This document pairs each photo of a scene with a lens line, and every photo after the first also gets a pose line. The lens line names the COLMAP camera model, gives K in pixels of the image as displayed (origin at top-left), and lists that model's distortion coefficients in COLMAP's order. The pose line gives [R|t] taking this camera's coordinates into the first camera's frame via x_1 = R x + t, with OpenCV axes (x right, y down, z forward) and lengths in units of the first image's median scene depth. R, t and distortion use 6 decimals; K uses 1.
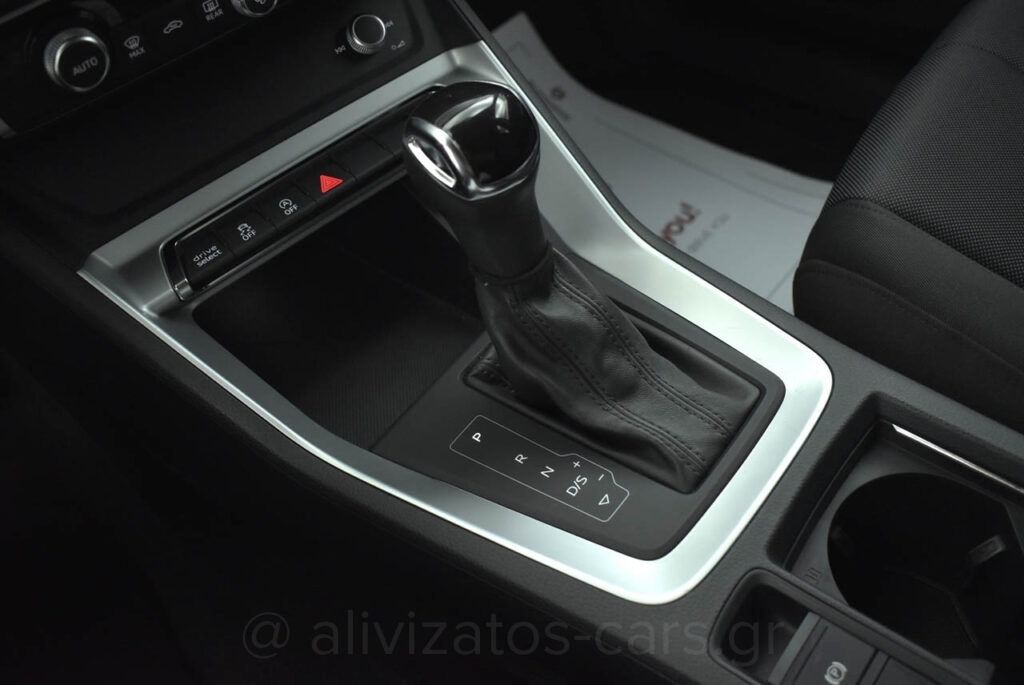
lens RADIAL K [[979.0, 0, 510.6], [0, 979.0, 337.8], [0, 0, 1]] dist [-0.071760, 0.000000]
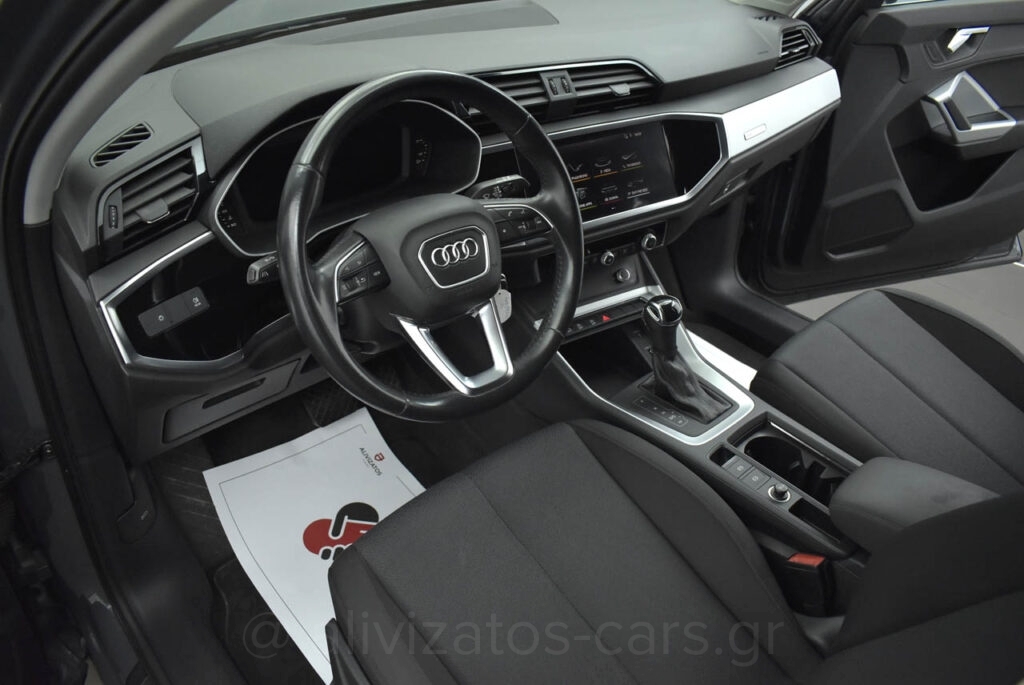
lens RADIAL K [[814.5, 0, 514.9], [0, 814.5, 353.7], [0, 0, 1]] dist [-0.081322, -0.010437]
pose [[0.977221, 0.201189, -0.067539, -0.302784], [-0.210836, 0.956678, -0.200788, 0.592874], [0.024217, 0.210454, 0.977304, -1.698774]]
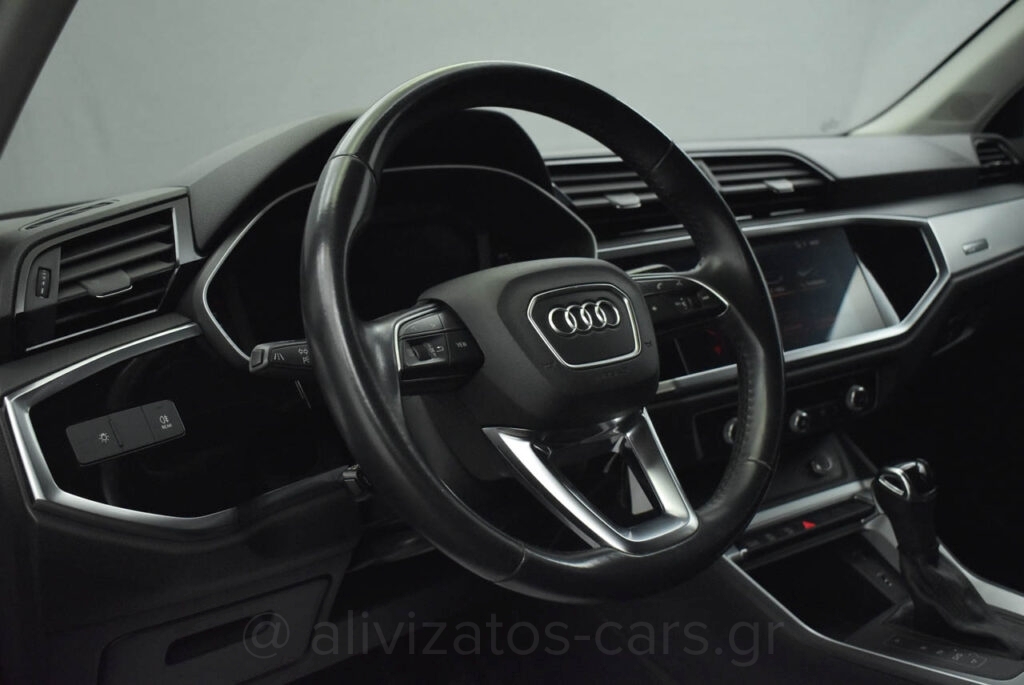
lens RADIAL K [[1051.6, 0, 515.4], [0, 1051.6, 341.6], [0, 0, 1]] dist [-0.073864, 0.000000]
pose [[0.978180, 0.065755, -0.197080, -0.416126], [-0.168411, 0.806446, -0.566818, 0.926276], [0.121663, 0.587641, 0.799923, -1.076641]]
